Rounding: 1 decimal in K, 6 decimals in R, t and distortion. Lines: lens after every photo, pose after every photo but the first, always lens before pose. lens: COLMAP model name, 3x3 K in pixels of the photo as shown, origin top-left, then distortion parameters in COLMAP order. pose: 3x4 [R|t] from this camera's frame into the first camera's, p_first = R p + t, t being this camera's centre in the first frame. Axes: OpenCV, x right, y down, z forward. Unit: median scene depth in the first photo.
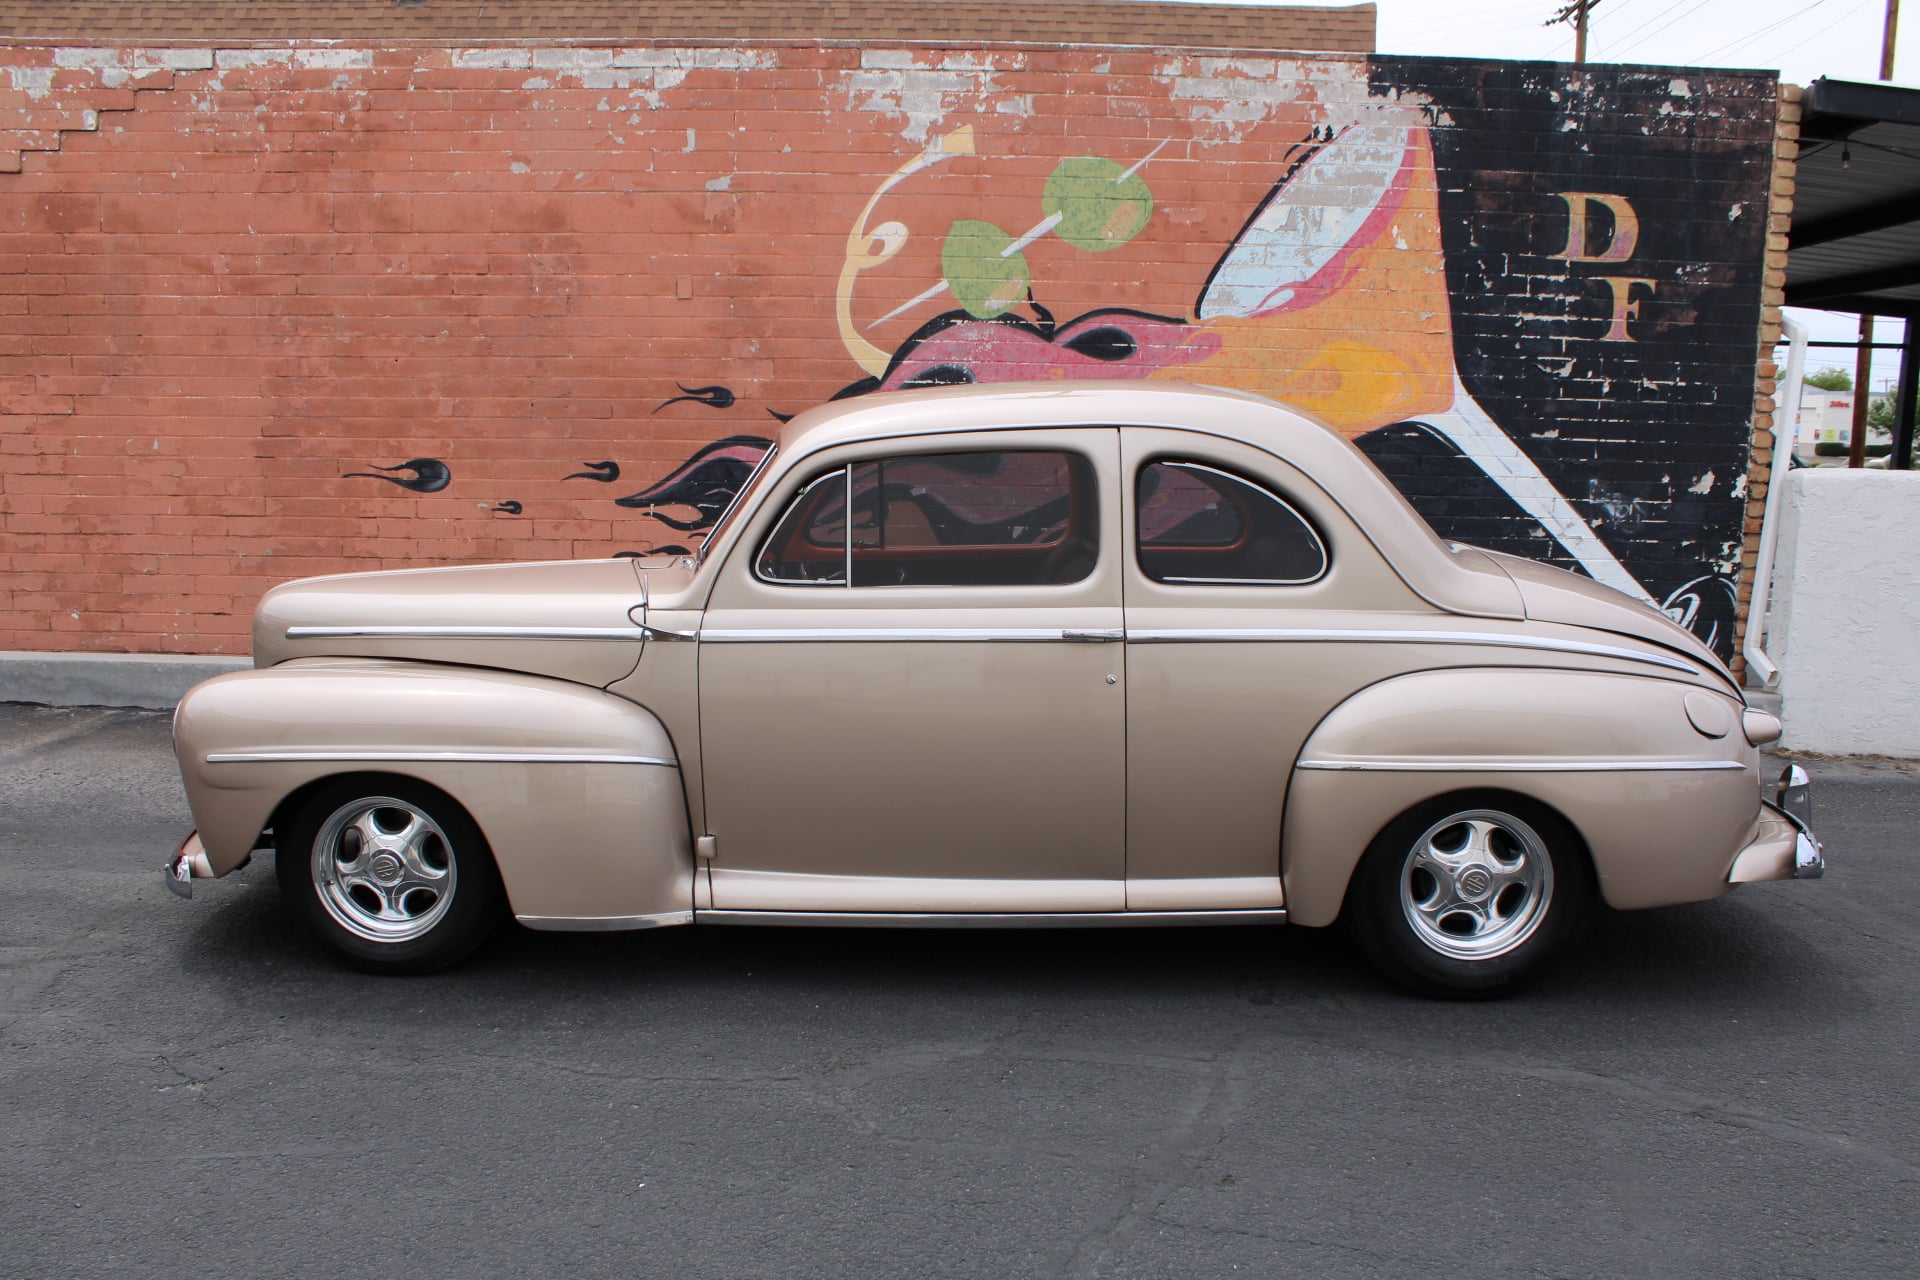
lens RADIAL K [[1603.0, 0, 944.5], [0, 1603.0, 640.4], [0, 0, 1]] dist [-0.159533, 0.151357]
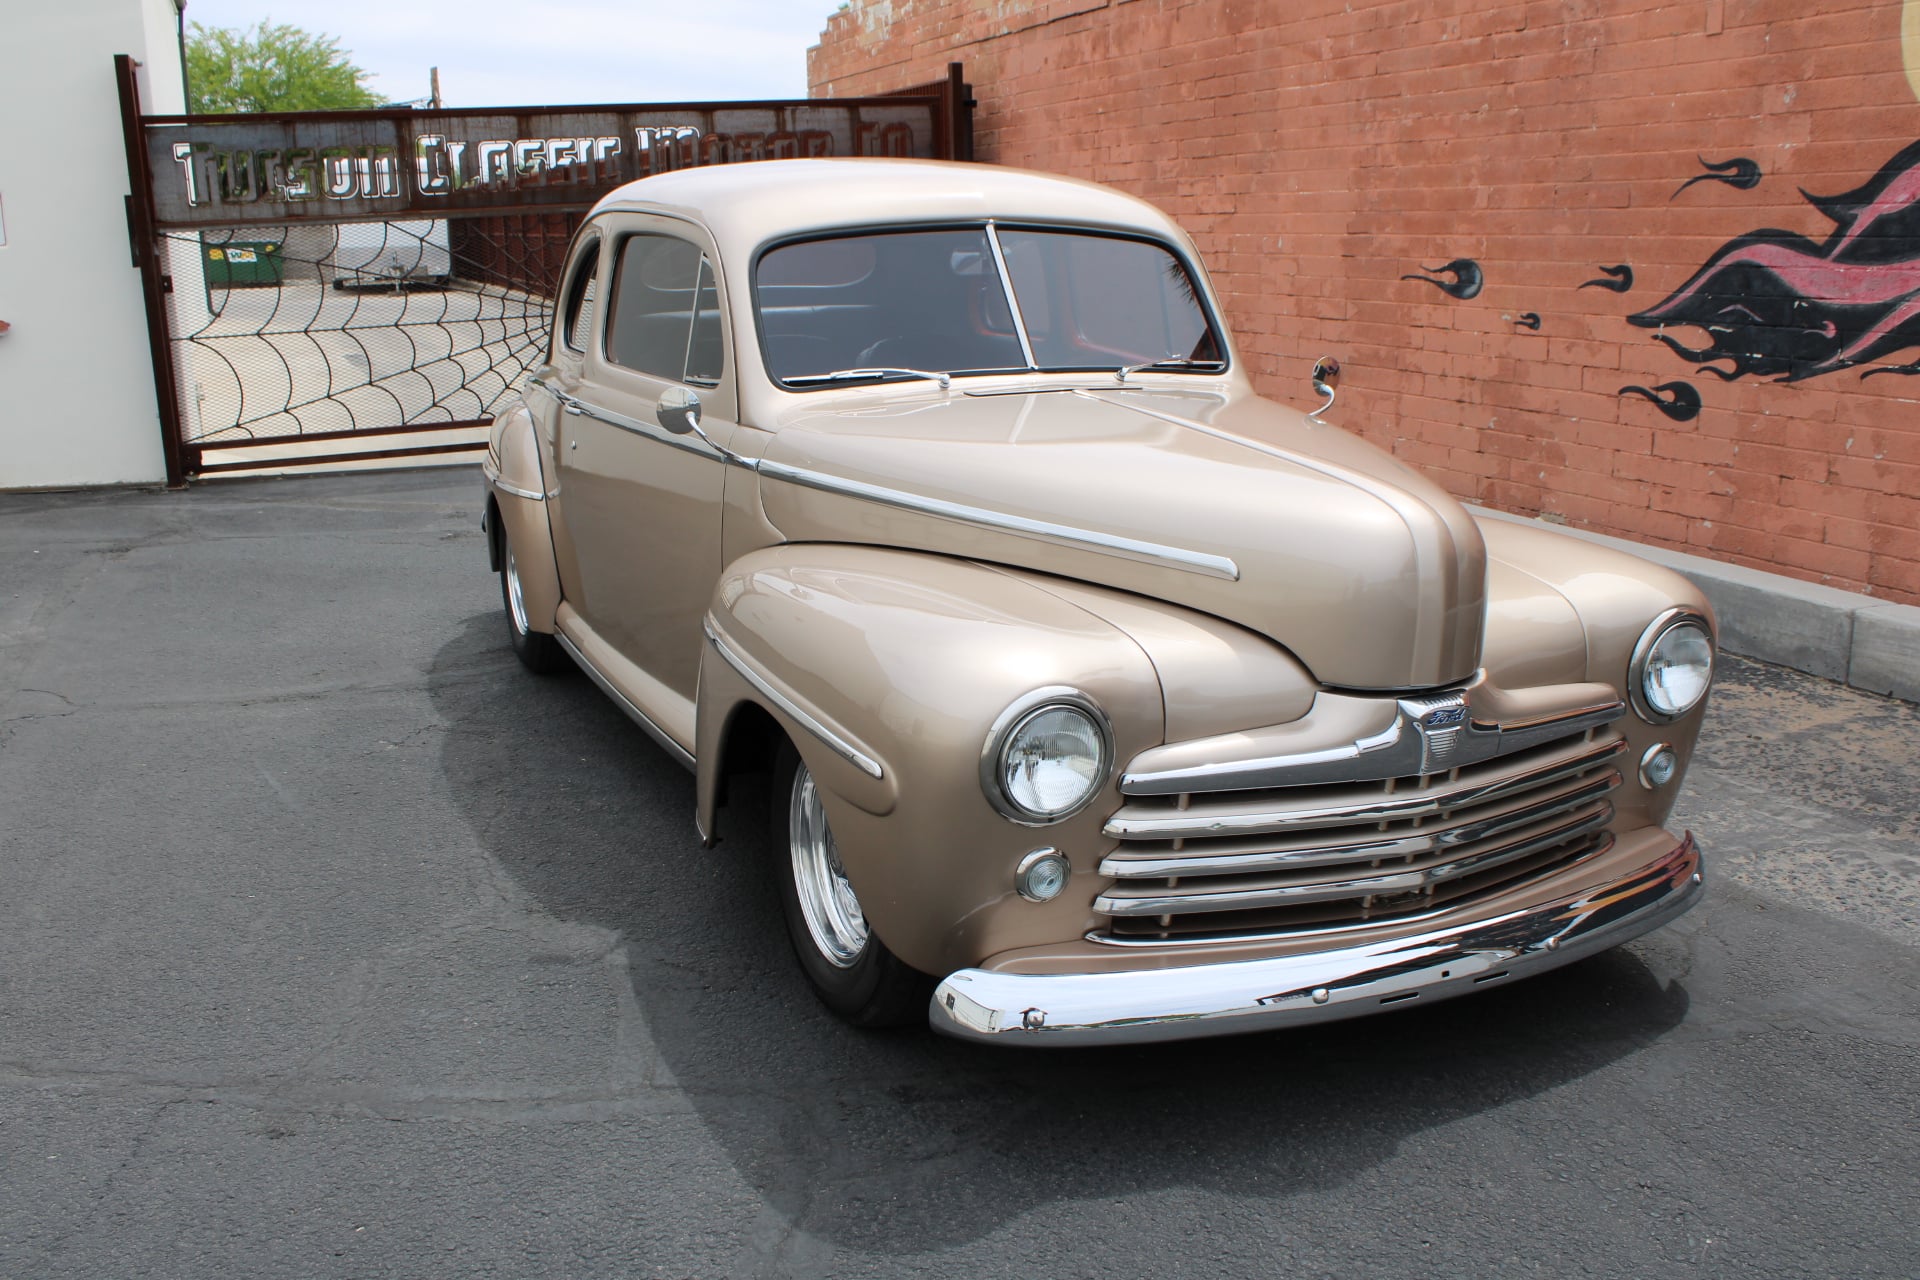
lens RADIAL K [[1733.4, 0, 930.6], [0, 1733.4, 598.2], [0, 0, 1]] dist [-0.129549, 0.113463]
pose [[0.371523, 0.171551, -0.912437, 0.436881], [-0.104576, 0.984259, 0.142474, -0.037694], [0.922515, 0.042487, 0.383615, 0.398724]]
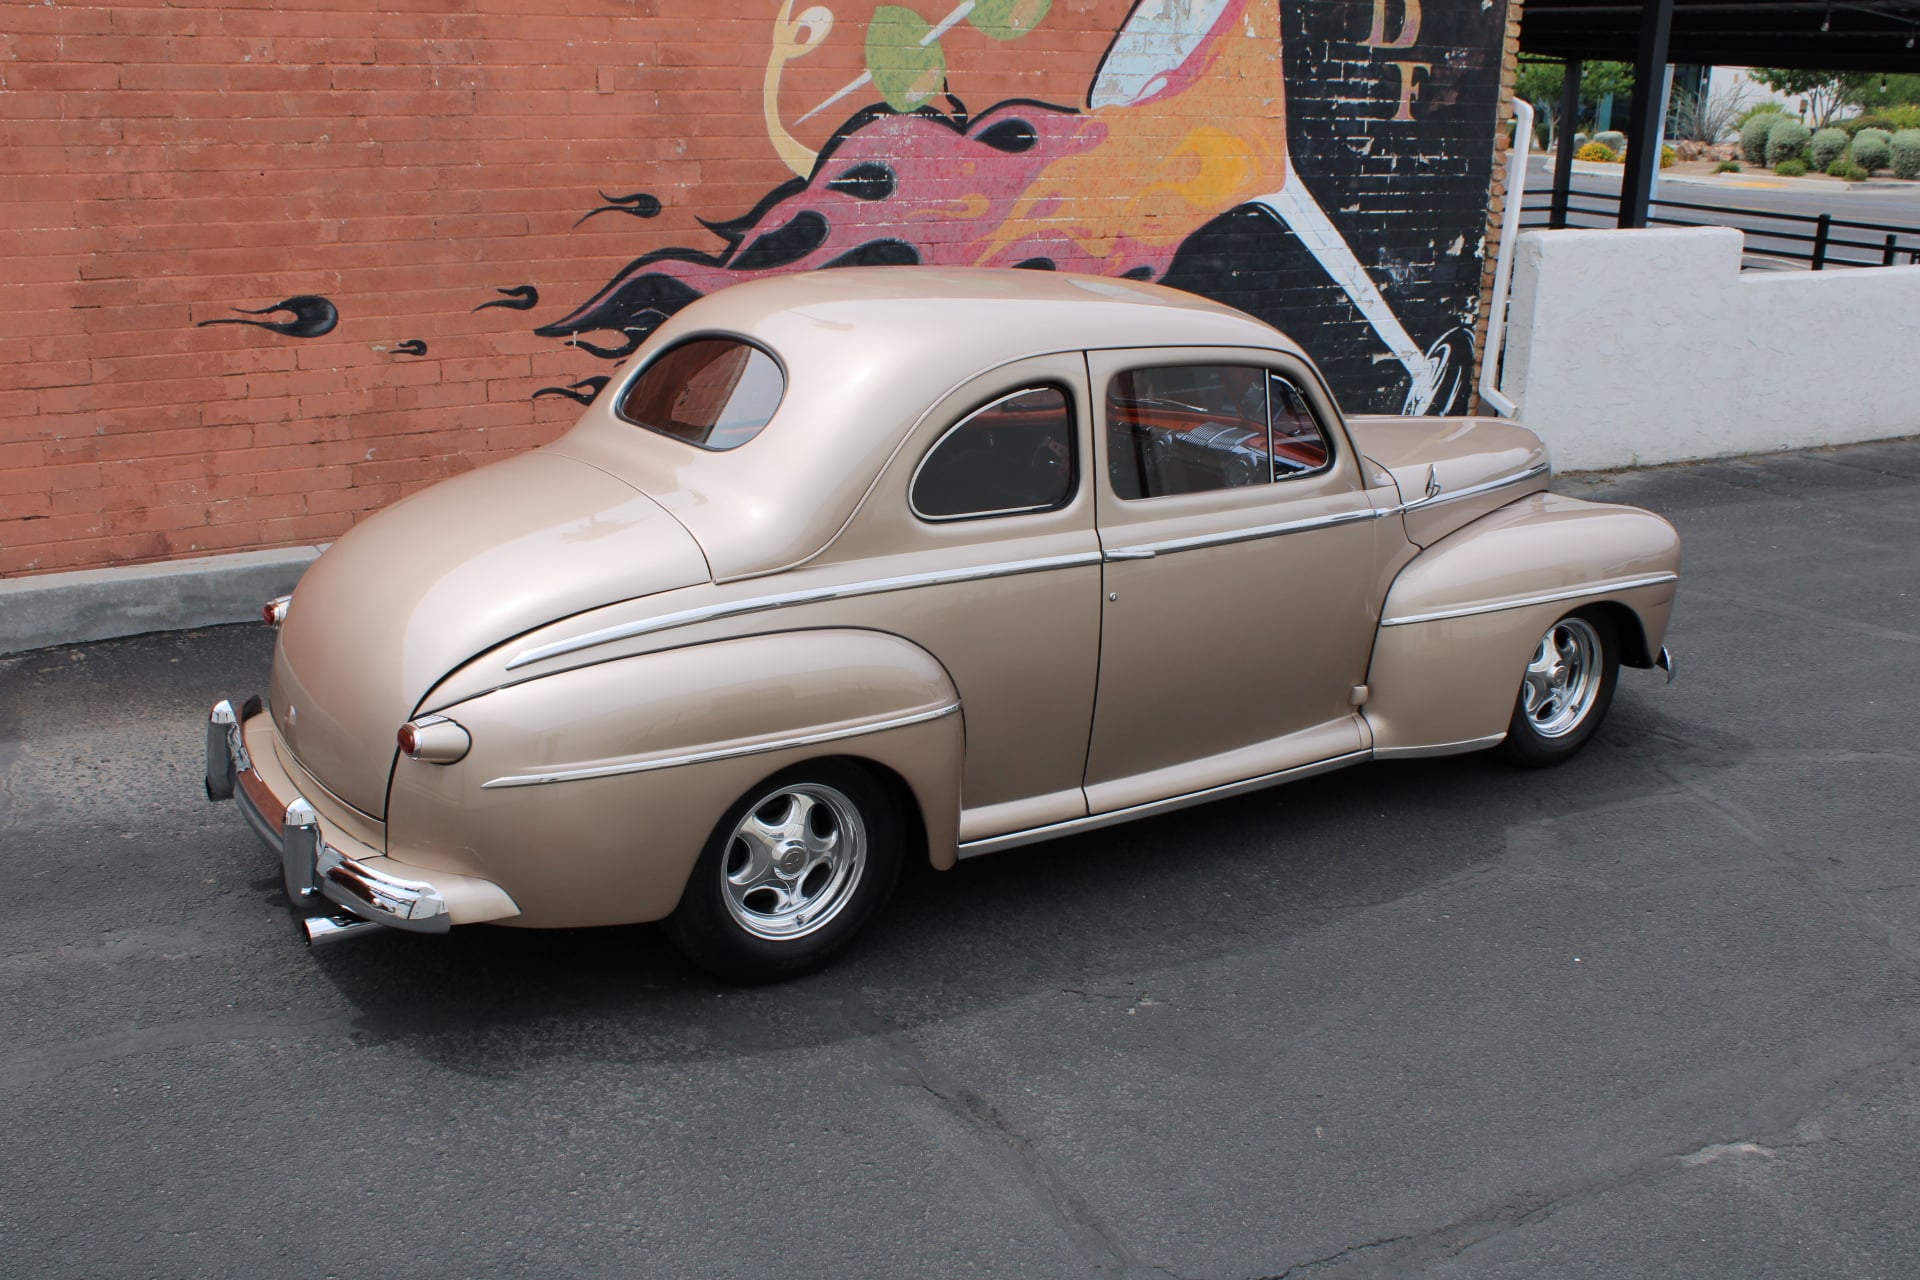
lens RADIAL K [[1984.3, 0, 979.8], [0, 1984.3, 585.3], [0, 0, 1]] dist [-0.077262, 0.000000]
pose [[0.841710, -0.138991, 0.521733, -0.591265], [0.066268, 0.985587, 0.155651, -0.104498], [-0.535847, -0.096439, 0.838789, -0.038433]]
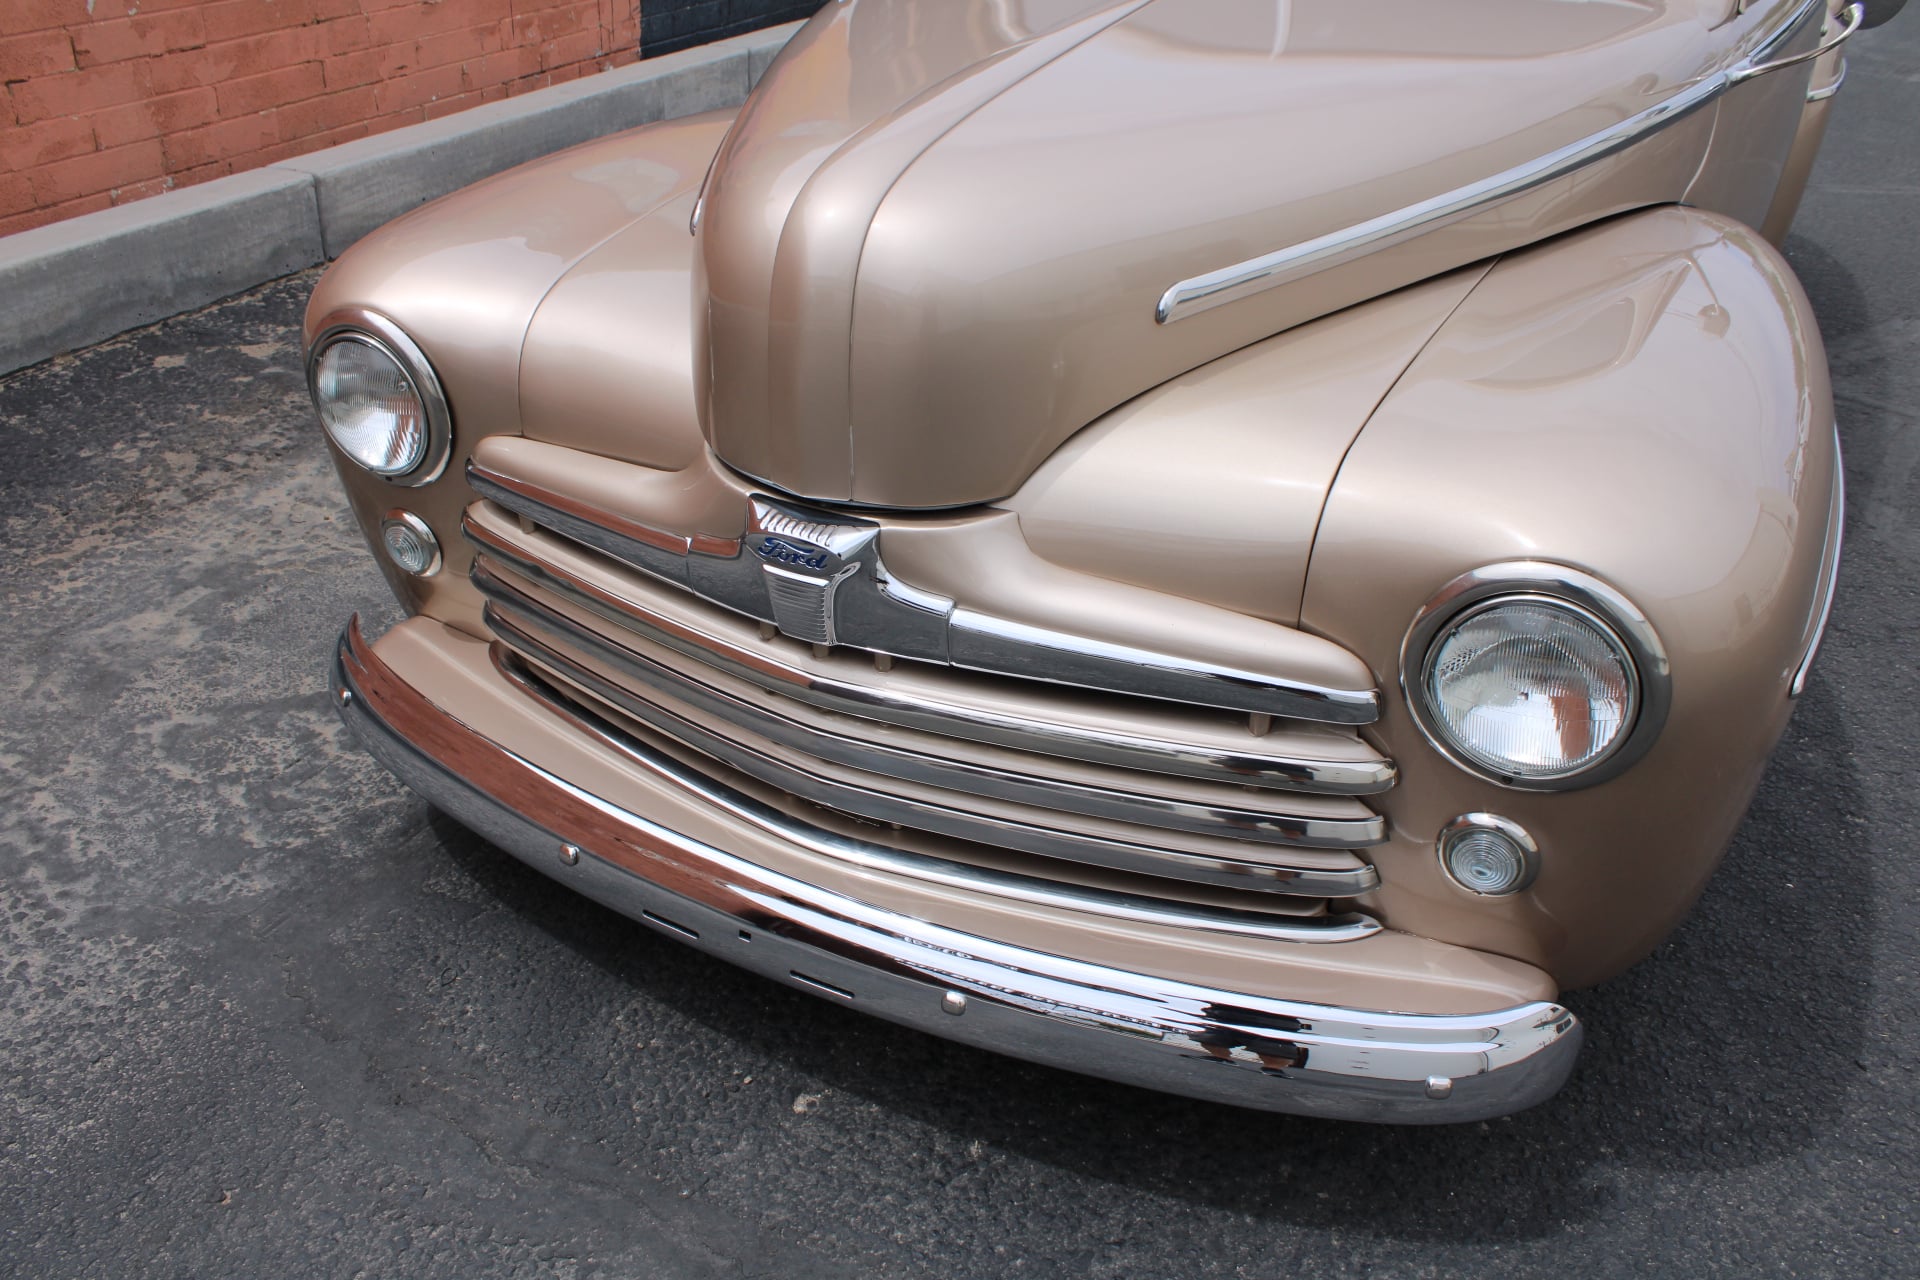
lens RADIAL K [[1603.0, 0, 954.6], [0, 1603.0, 629.2], [0, 0, 1]] dist [-0.159533, 0.151357]
pose [[0.420650, -0.457576, 0.783376, -0.436383], [0.110967, 0.882955, 0.456155, -0.058344], [-0.900411, -0.104953, 0.422191, 0.549895]]
